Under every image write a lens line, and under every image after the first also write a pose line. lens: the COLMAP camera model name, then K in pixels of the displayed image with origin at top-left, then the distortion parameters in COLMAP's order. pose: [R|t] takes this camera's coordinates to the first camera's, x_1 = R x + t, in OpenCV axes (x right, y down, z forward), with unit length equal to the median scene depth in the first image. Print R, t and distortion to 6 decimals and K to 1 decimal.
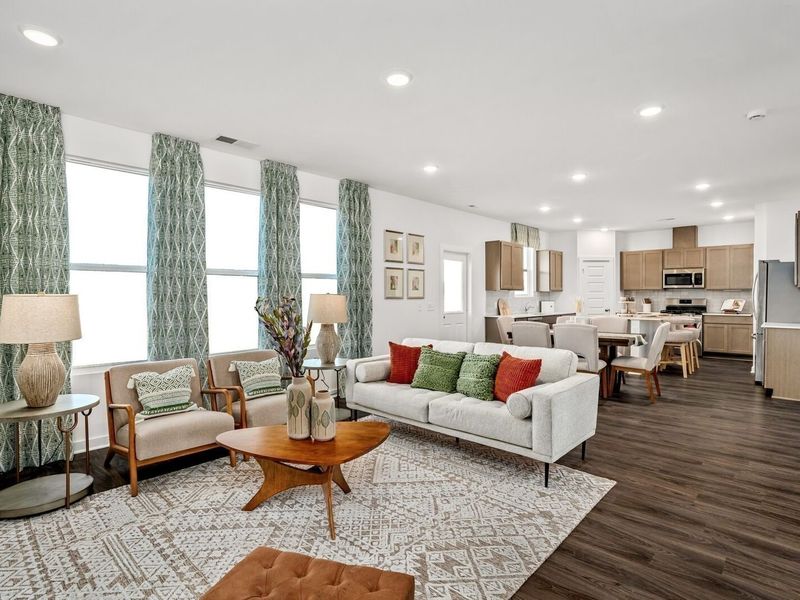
lens RADIAL K [[423.9, 0, 400.0], [0, 423.9, 300.0], [0, 0, 1]] dist [-0.004596, -0.000728]
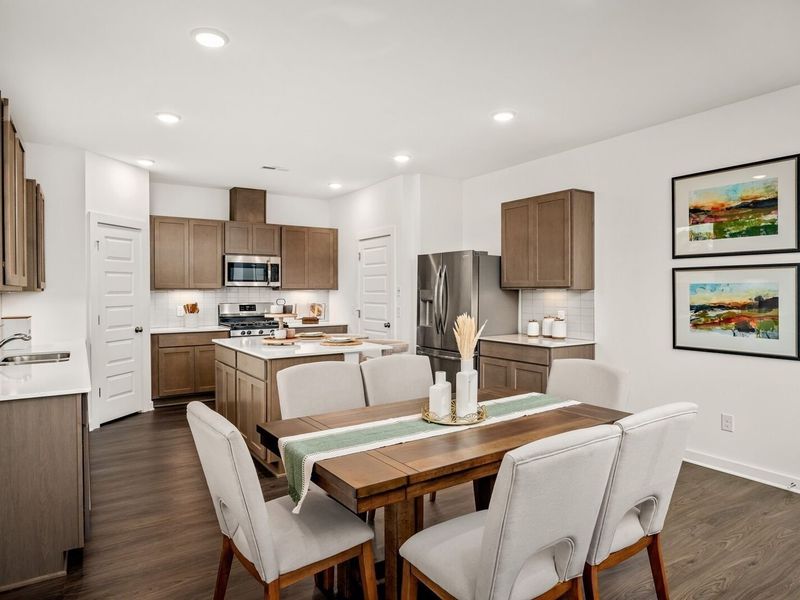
lens RADIAL K [[498.2, 0, 400.0], [0, 498.2, 300.0], [0, 0, 1]] dist [-0.023447, -0.000185]
pose [[0.239926, -0.017190, 0.970639, 0.007576], [0.008774, 0.999841, 0.015538, -0.017750], [-0.970751, 0.004788, 0.240039, 0.617553]]
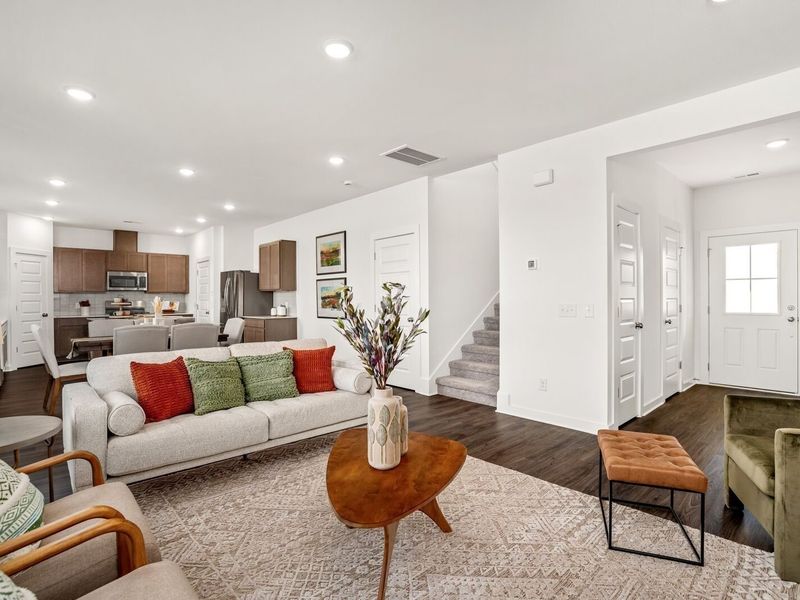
lens RADIAL K [[423.9, 0, 400.0], [0, 423.9, 300.0], [0, 0, 1]] dist [-0.004596, -0.000728]
pose [[0.093872, -0.001533, 0.995583, -0.291299], [0.012728, 0.999919, 0.000340, 0.003289], [-0.995503, 0.012640, 0.093884, 0.248871]]
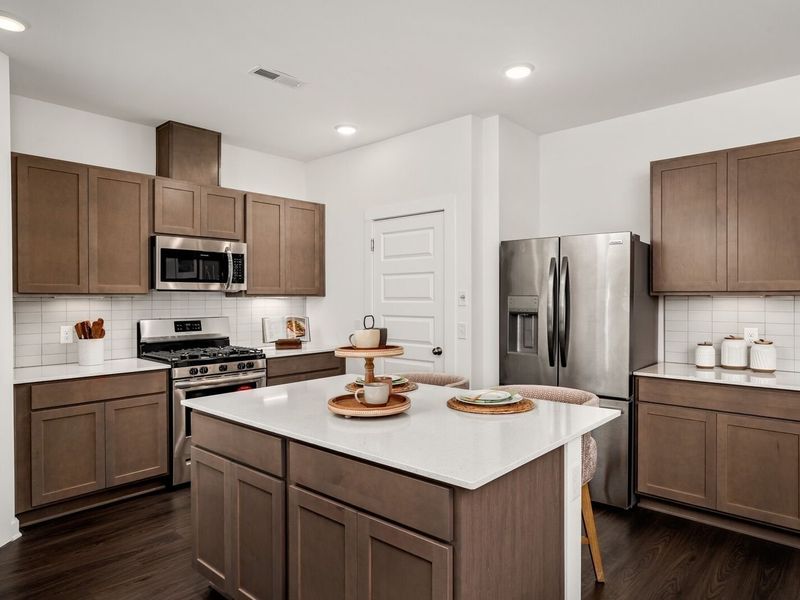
lens RADIAL K [[514.6, 0, 400.0], [0, 514.6, 300.0], [0, 0, 1]] dist [-0.001966, -0.000619]
pose [[-0.007190, -0.004731, 0.999963, 0.217527], [0.010086, 0.999938, 0.004803, -0.020369], [-0.999923, 0.010120, -0.007142, 0.836623]]
